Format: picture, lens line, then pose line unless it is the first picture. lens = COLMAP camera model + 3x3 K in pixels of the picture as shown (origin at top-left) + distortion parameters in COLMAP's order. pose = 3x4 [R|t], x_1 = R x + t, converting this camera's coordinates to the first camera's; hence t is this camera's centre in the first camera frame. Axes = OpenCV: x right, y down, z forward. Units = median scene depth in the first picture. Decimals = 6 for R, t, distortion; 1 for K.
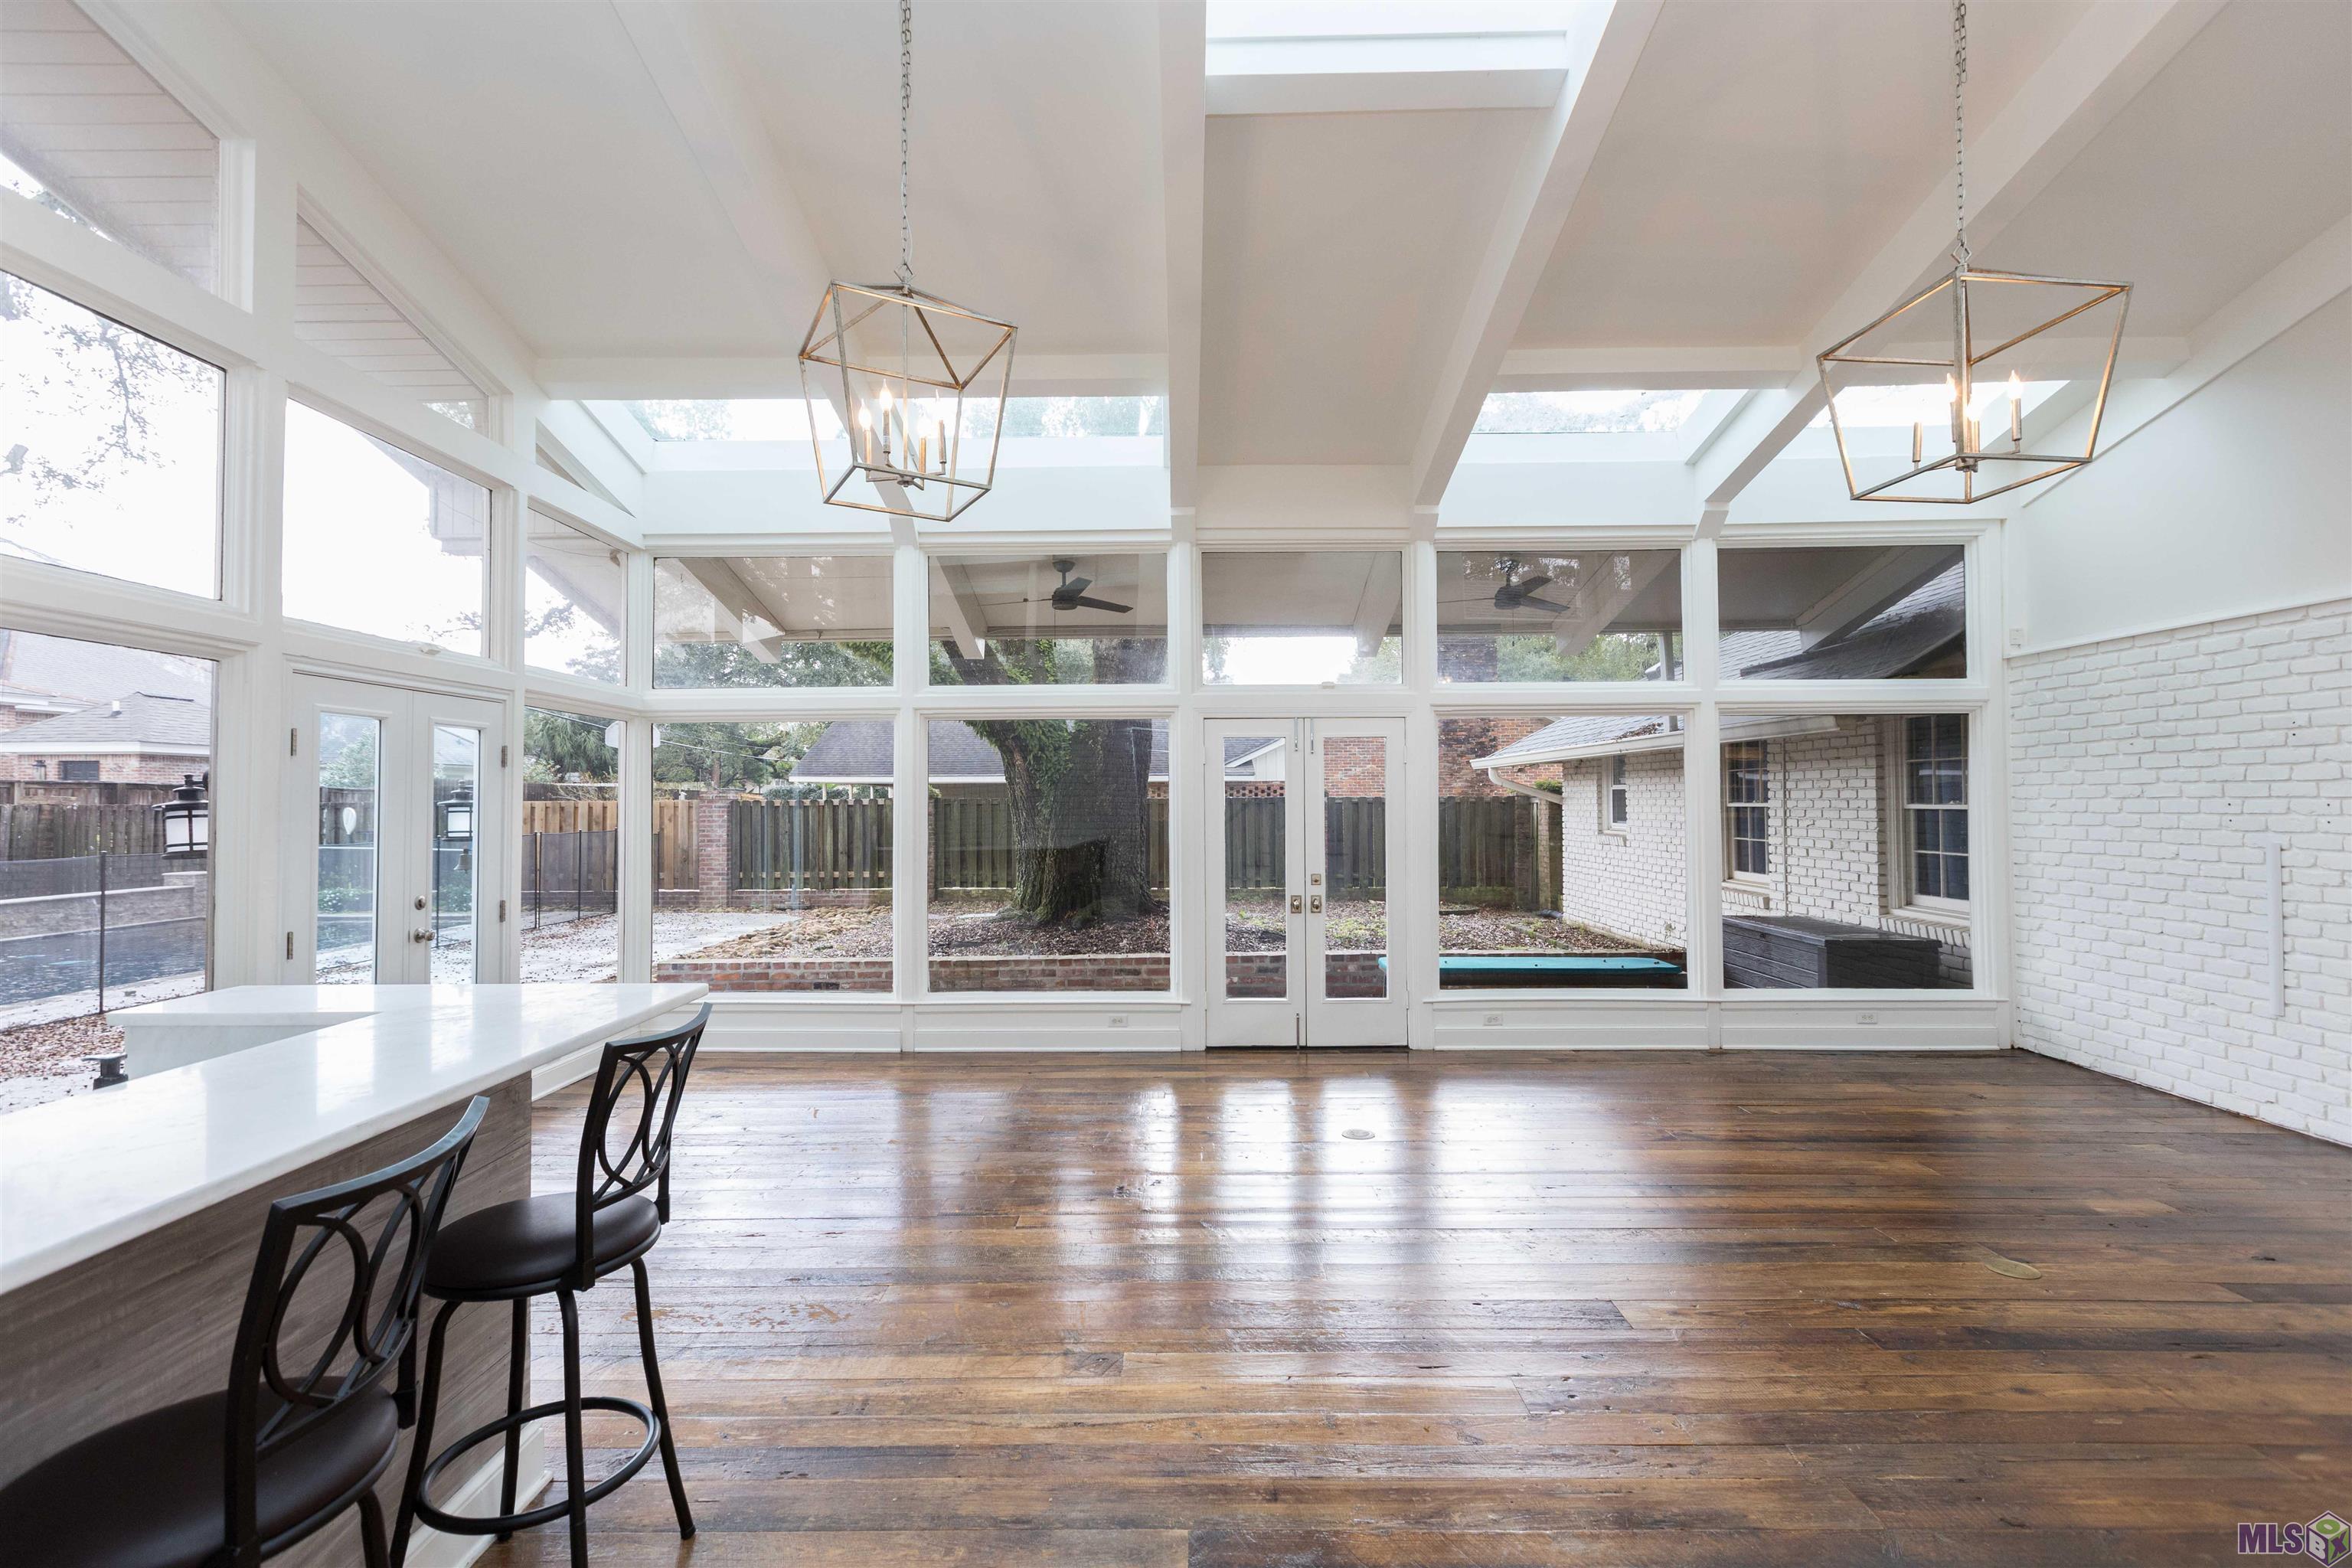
lens RADIAL K [[1063.7, 0, 1166.9], [0, 1063.7, 775.7], [0, 0, 1]] dist [0.002013, -0.001325]
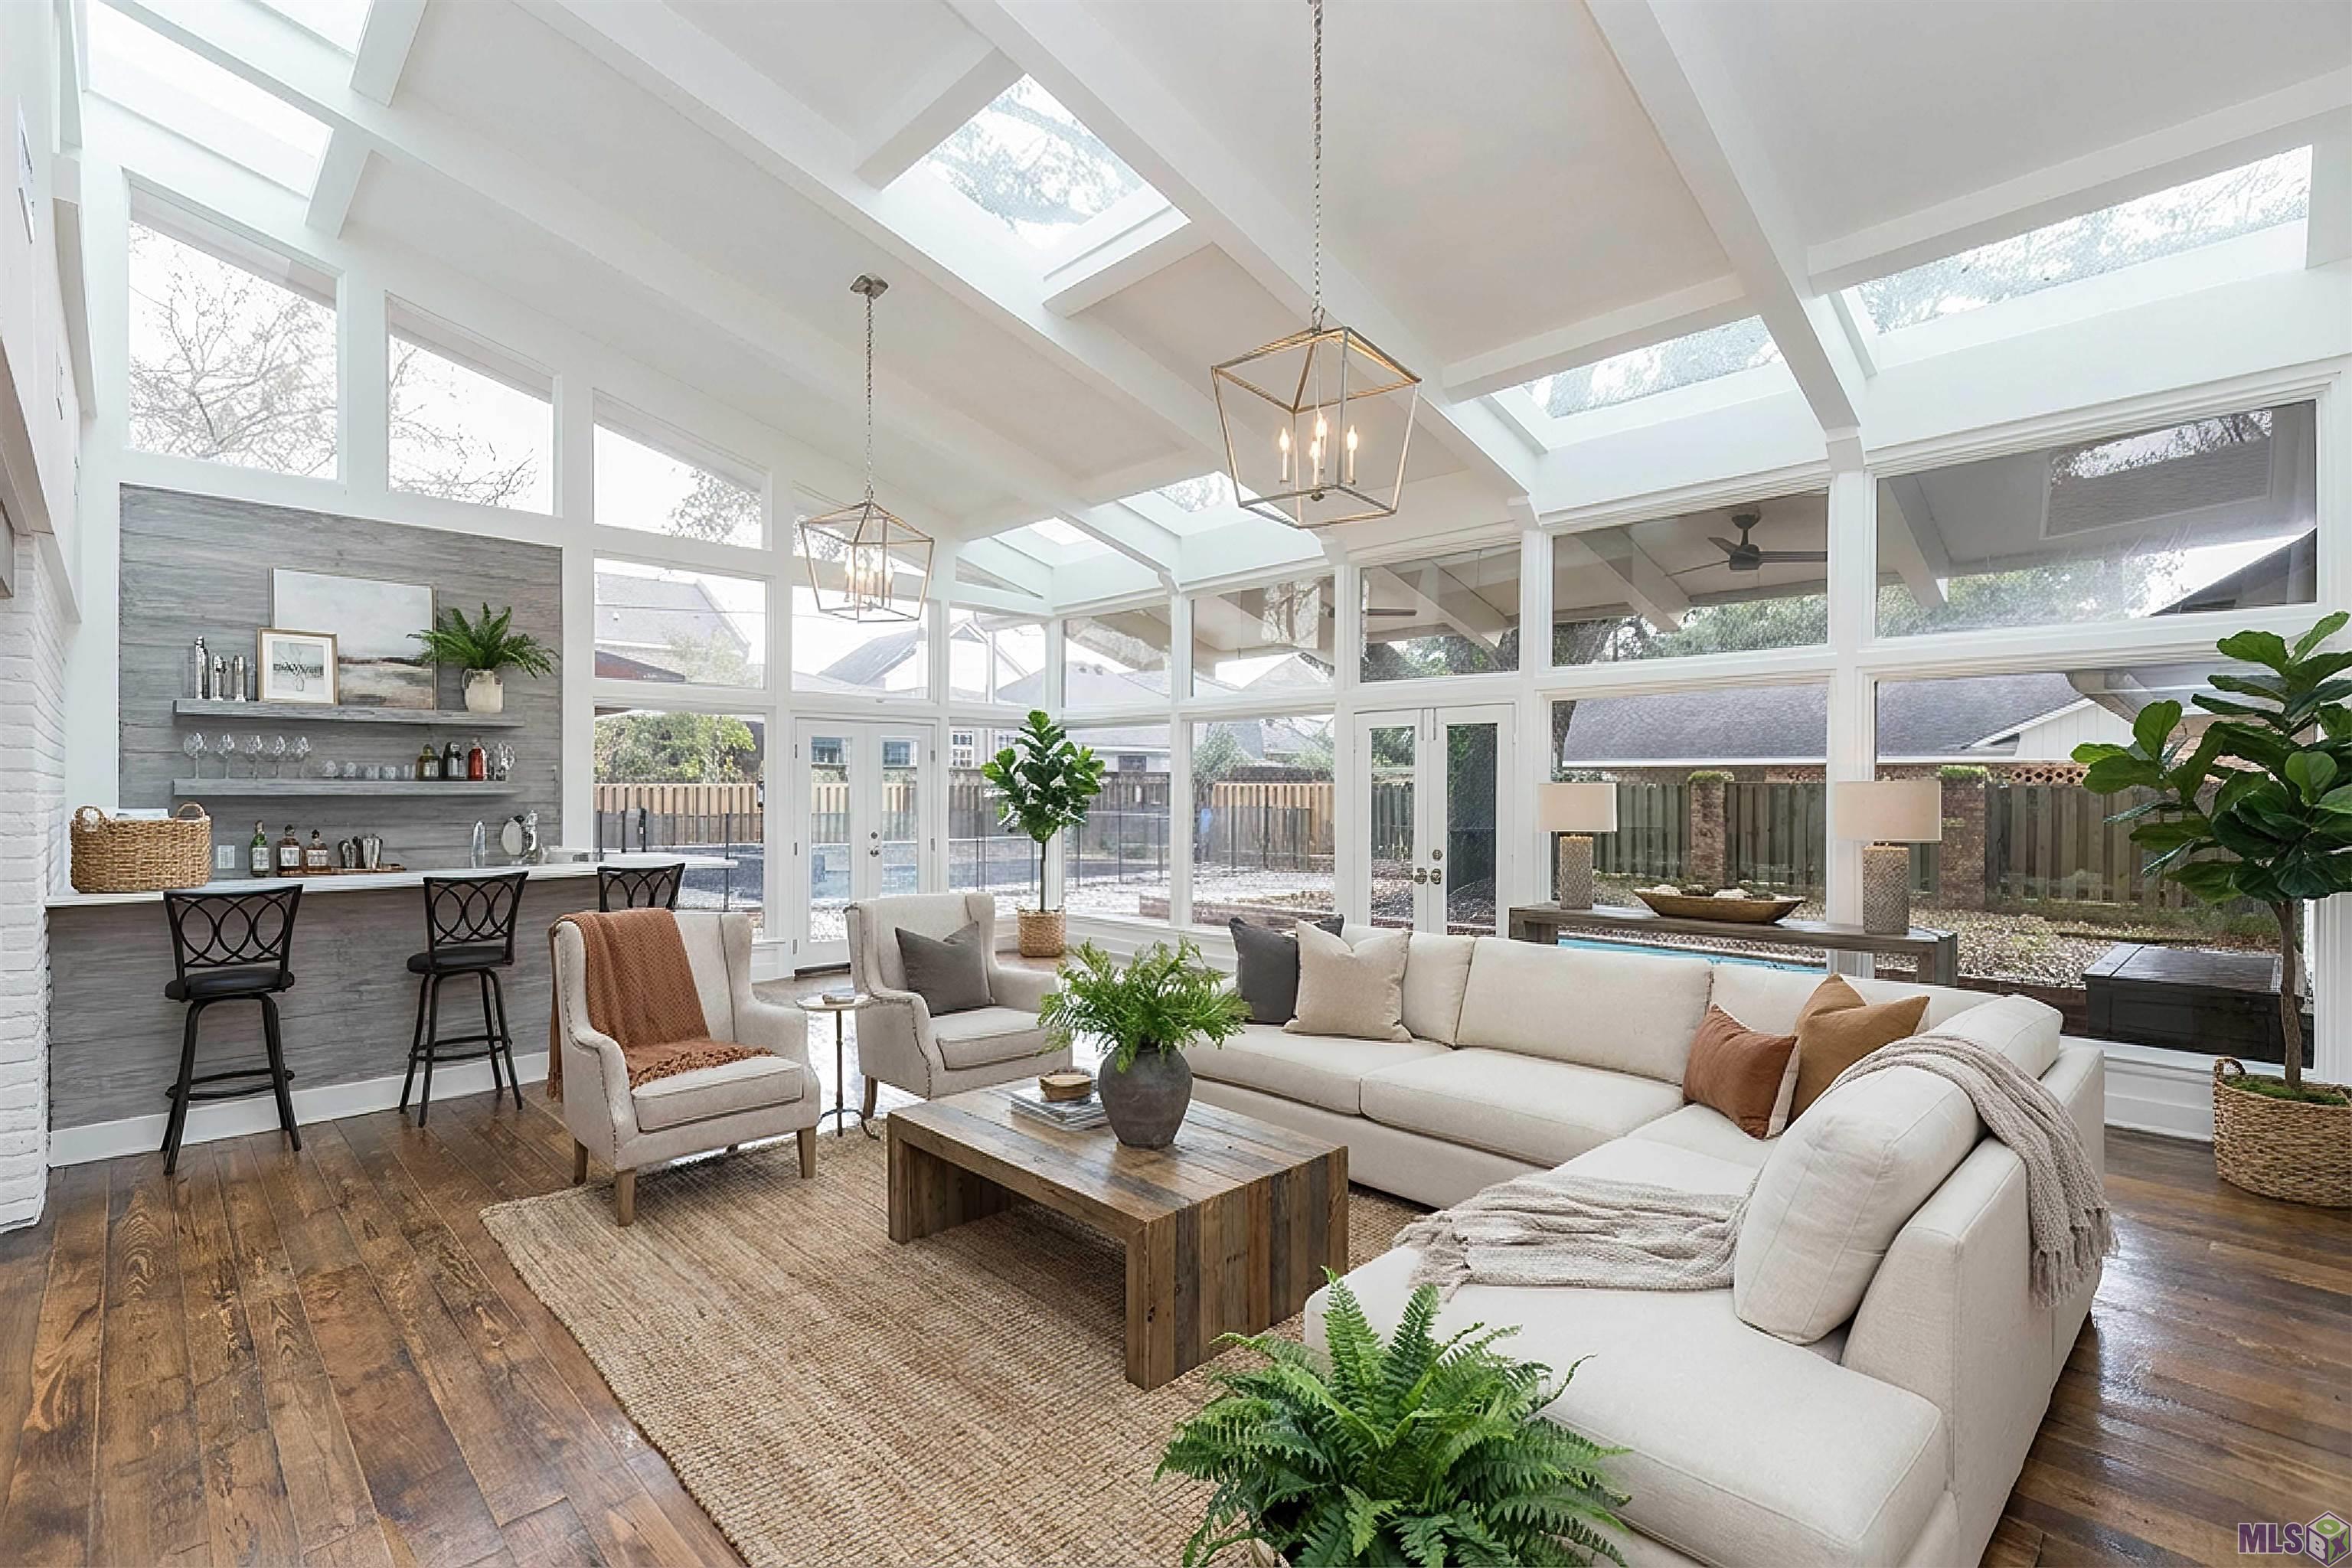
lens RADIAL K [[1063.7, 0, 1162.9], [0, 1063.7, 789.6], [0, 0, 1]] dist [0.002013, -0.001325]
pose [[0.708446, 0.008611, -0.705713, 0.712511], [0.011083, 0.999667, 0.023324, 0.001294], [0.705678, -0.024345, 0.708114, 0.018914]]
